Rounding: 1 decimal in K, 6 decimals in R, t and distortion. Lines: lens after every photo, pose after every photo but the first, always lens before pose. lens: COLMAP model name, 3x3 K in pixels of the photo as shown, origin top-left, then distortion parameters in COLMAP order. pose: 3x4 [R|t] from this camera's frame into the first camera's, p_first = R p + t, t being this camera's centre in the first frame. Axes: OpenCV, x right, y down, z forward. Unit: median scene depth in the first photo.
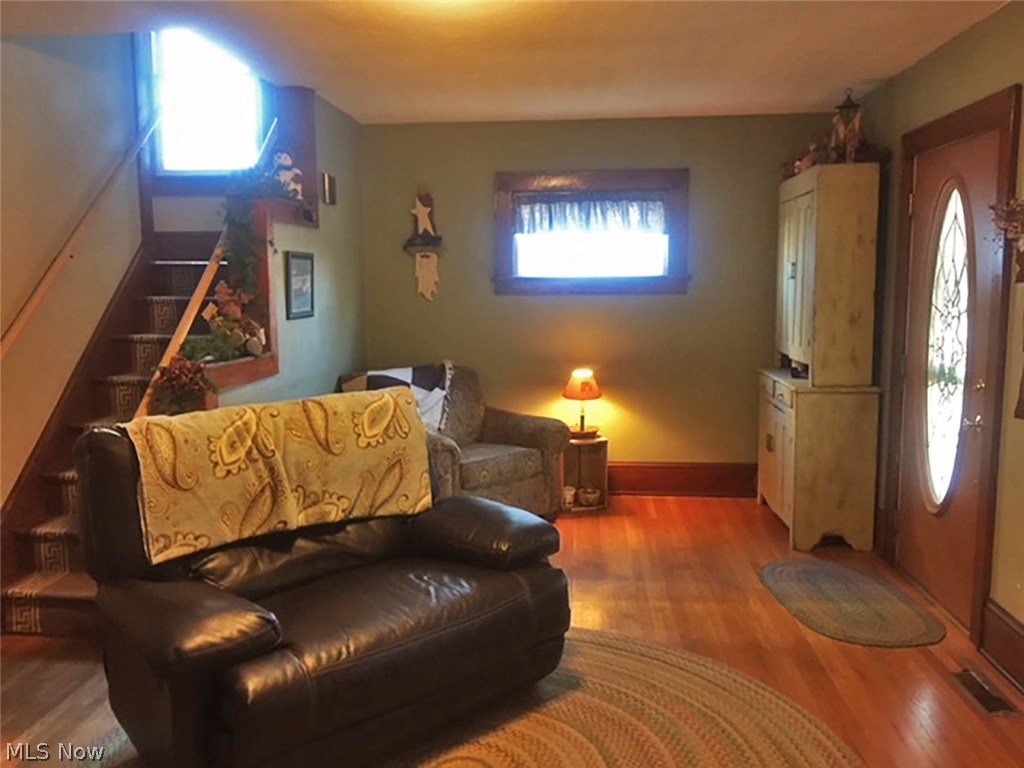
lens RADIAL K [[869.5, 0, 517.9], [0, 869.5, 378.8], [0, 0, 1]] dist [0.063412, -0.119541]
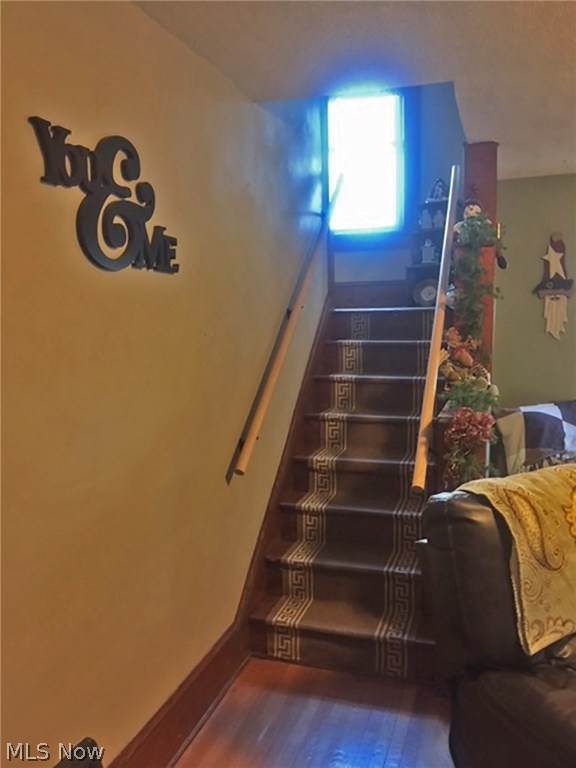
lens RADIAL K [[652.1, 0, 288.6], [0, 652.1, 383.7], [0, 0, 1]] dist [0.063412, -0.119541]
pose [[0.971451, 0.012516, -0.236910, -0.355301], [-0.014526, 0.999872, -0.006742, -0.038946], [0.236795, 0.009991, 0.971508, 0.207839]]
